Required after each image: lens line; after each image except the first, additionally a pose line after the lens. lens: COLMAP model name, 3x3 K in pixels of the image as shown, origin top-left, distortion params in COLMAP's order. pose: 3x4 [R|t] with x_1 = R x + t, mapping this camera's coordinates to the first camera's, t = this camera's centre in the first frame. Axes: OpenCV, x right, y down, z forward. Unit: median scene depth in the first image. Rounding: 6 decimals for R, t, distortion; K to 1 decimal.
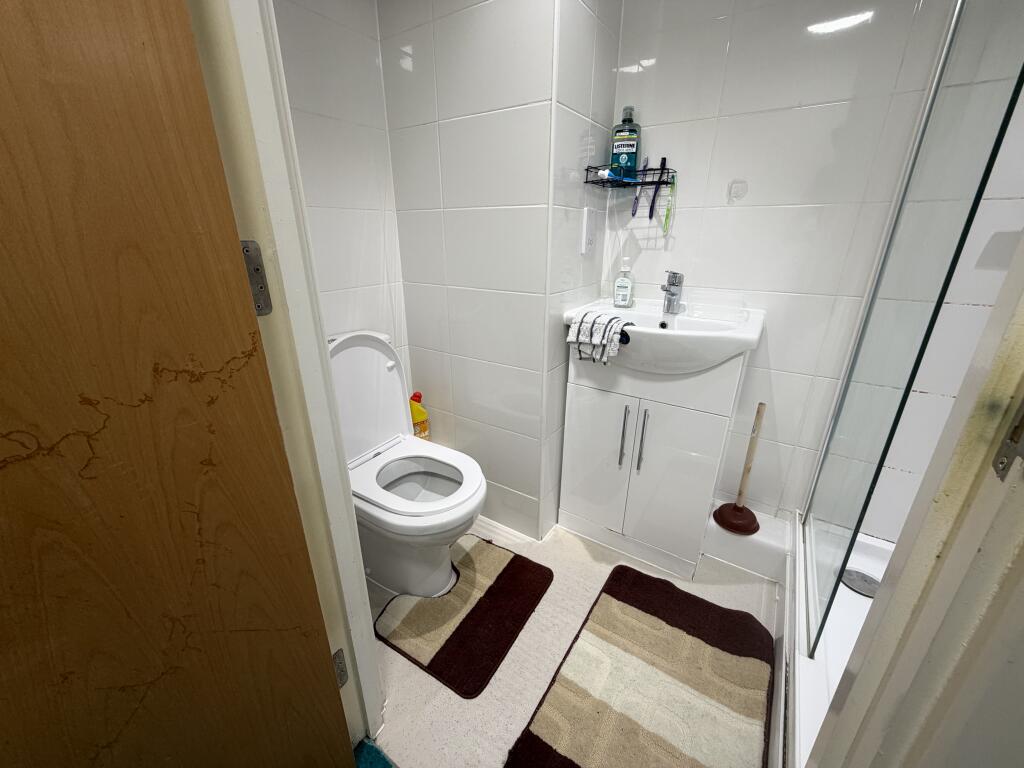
lens RADIAL K [[405.8, 0, 512.0], [0, 405.8, 384.0], [0, 0, 1]] dist [0.002409, 0.000014]
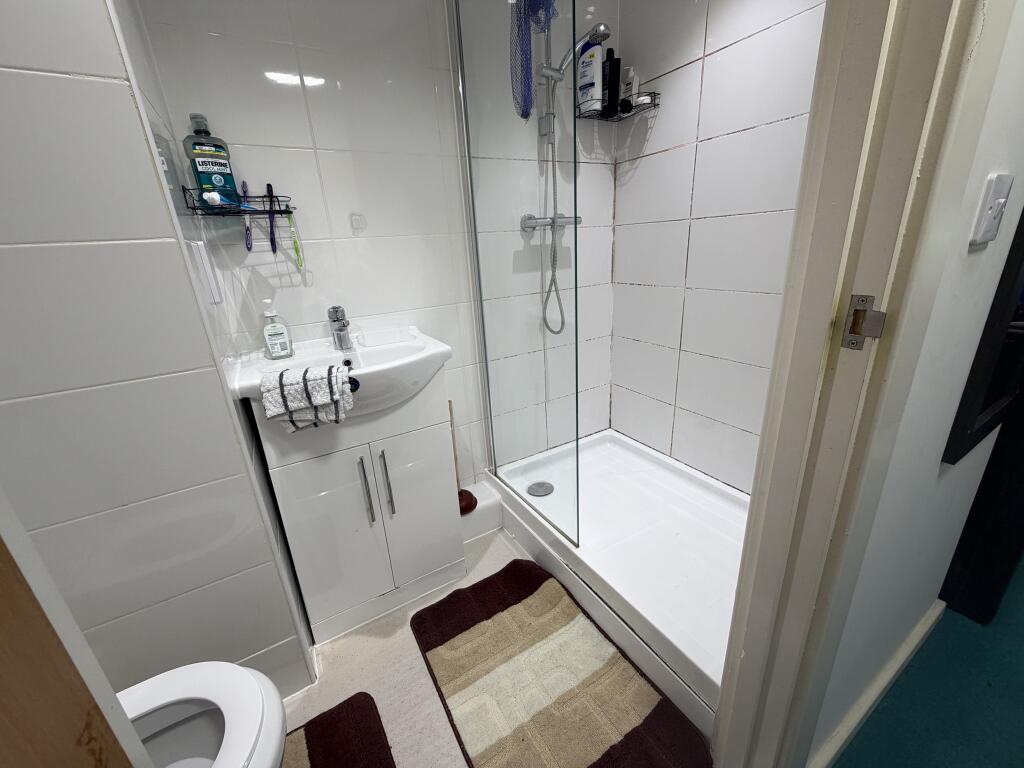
lens RADIAL K [[405.8, 0, 512.0], [0, 405.8, 384.0], [0, 0, 1]] dist [0.002409, 0.000014]
pose [[0.436167, -0.318160, 0.841743, -0.263309], [0.371018, 0.915785, 0.153896, -0.104788], [-0.819819, 0.245177, 0.517479, 0.225806]]
